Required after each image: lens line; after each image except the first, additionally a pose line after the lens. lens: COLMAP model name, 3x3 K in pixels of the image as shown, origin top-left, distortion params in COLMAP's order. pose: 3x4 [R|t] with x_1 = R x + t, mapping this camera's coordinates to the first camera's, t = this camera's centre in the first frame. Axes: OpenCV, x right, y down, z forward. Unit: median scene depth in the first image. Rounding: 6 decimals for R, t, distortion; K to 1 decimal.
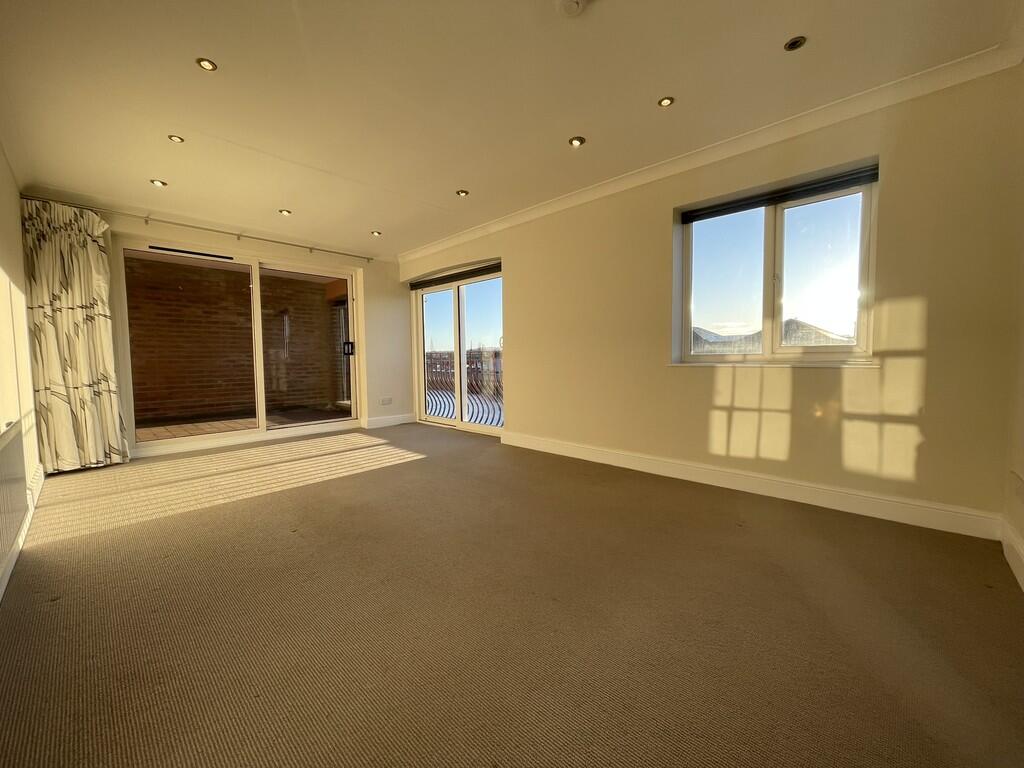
lens RADIAL K [[416.3, 0, 508.7], [0, 416.3, 381.8], [0, 0, 1]] dist [-0.001929, 0.000177]
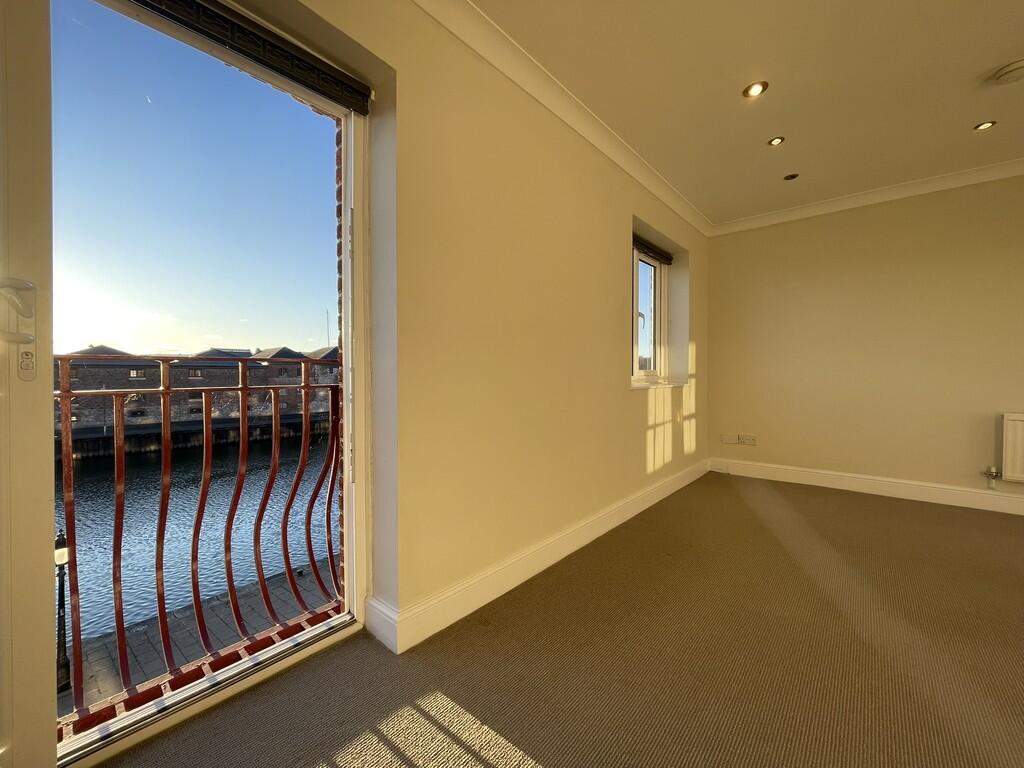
lens RADIAL K [[416.3, 0, 508.7], [0, 416.3, 381.8], [0, 0, 1]] dist [-0.001929, 0.000177]
pose [[-0.050032, -0.008531, 0.998711, -0.518585], [0.065546, 0.997780, 0.011806, -0.086504], [-0.996595, 0.066052, -0.049361, 1.421005]]
